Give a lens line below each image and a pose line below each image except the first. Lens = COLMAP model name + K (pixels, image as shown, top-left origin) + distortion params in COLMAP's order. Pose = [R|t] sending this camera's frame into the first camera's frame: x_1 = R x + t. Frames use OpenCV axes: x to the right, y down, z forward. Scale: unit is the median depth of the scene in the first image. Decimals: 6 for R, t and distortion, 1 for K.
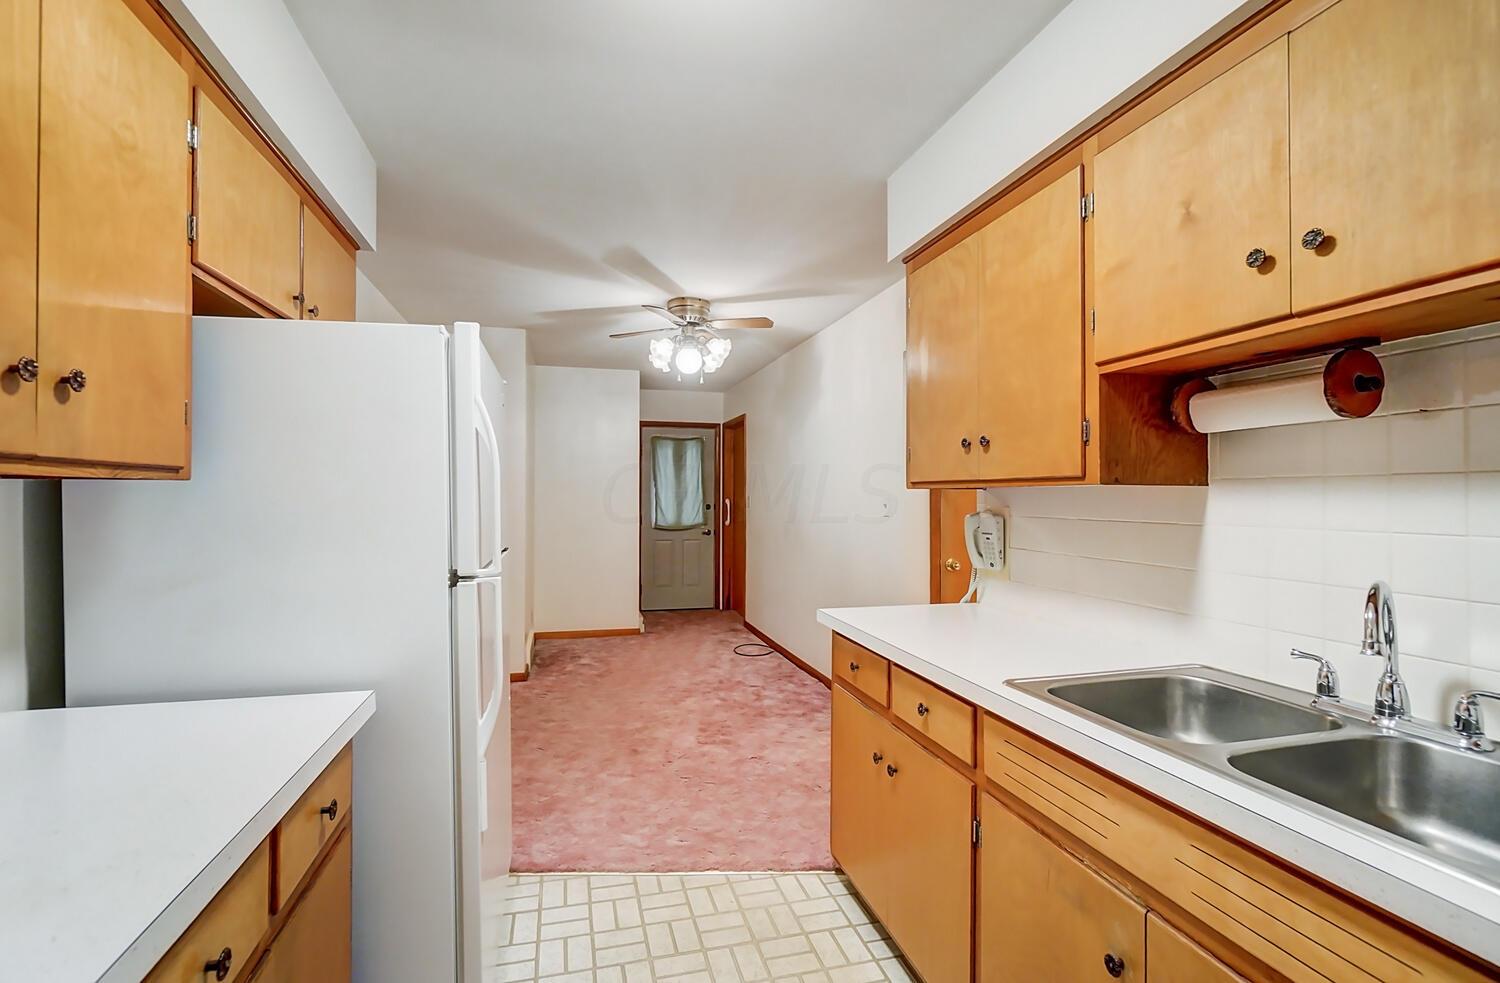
lens RADIAL K [[657.6, 0, 743.9], [0, 657.6, 497.2], [0, 0, 1]] dist [-0.020702, 0.002359]
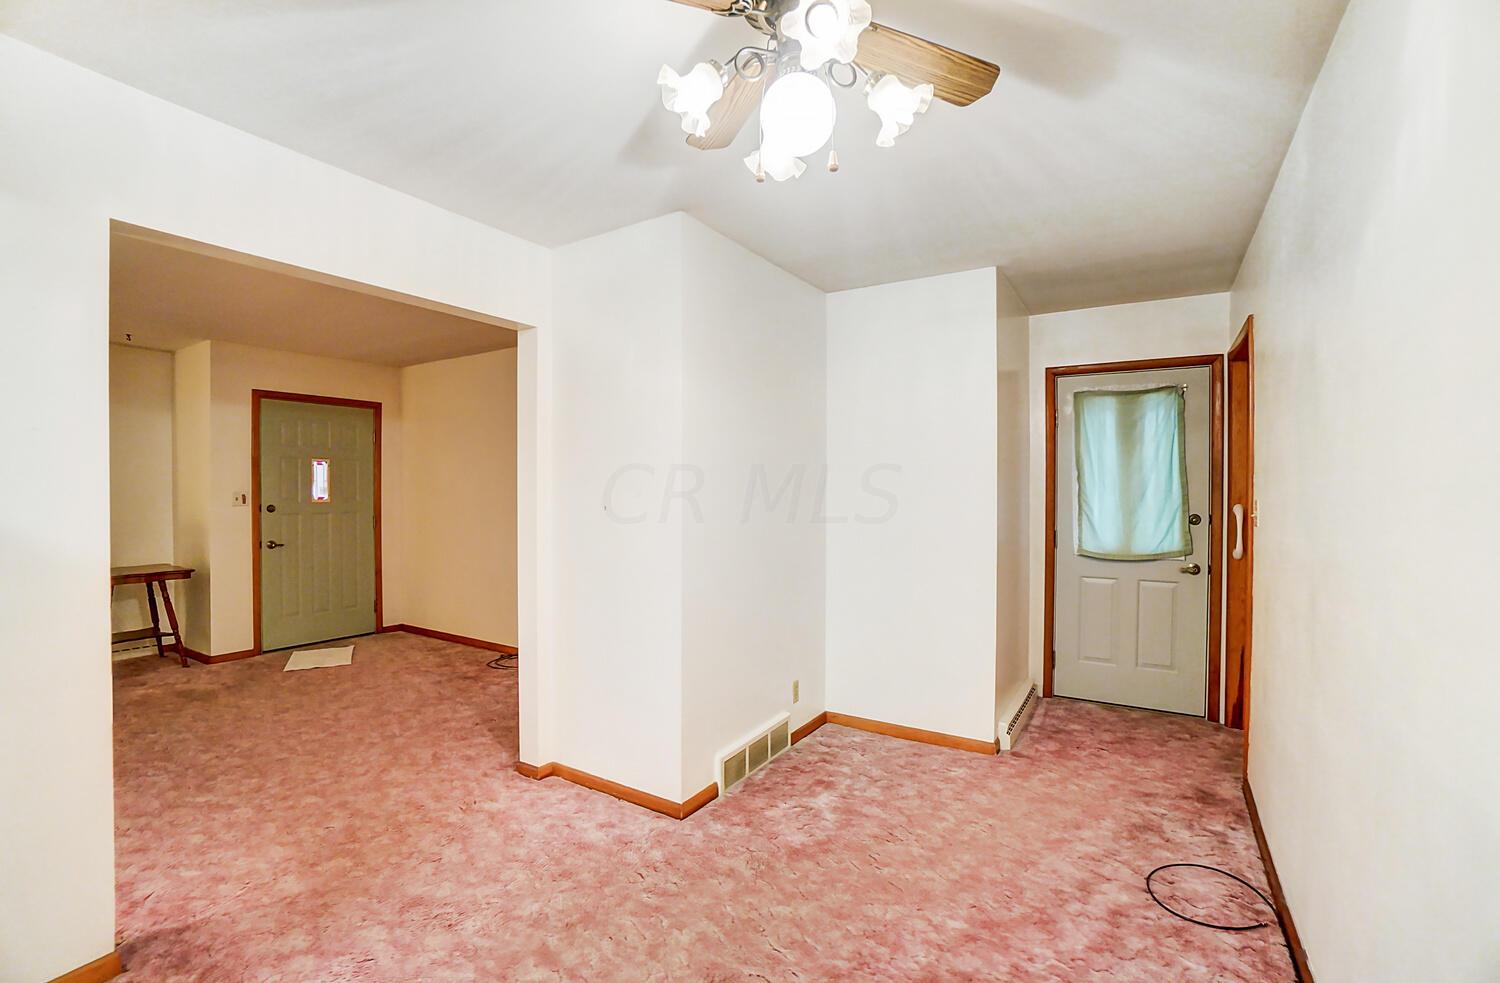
lens RADIAL K [[657.6, 0, 750.9], [0, 657.6, 491.8], [0, 0, 1]] dist [-0.020702, 0.002359]
pose [[0.673949, 0.004744, -0.738762, 0.088342], [0.000383, 0.999977, 0.006772, -0.010566], [0.738777, -0.004847, 0.673932, 0.405671]]
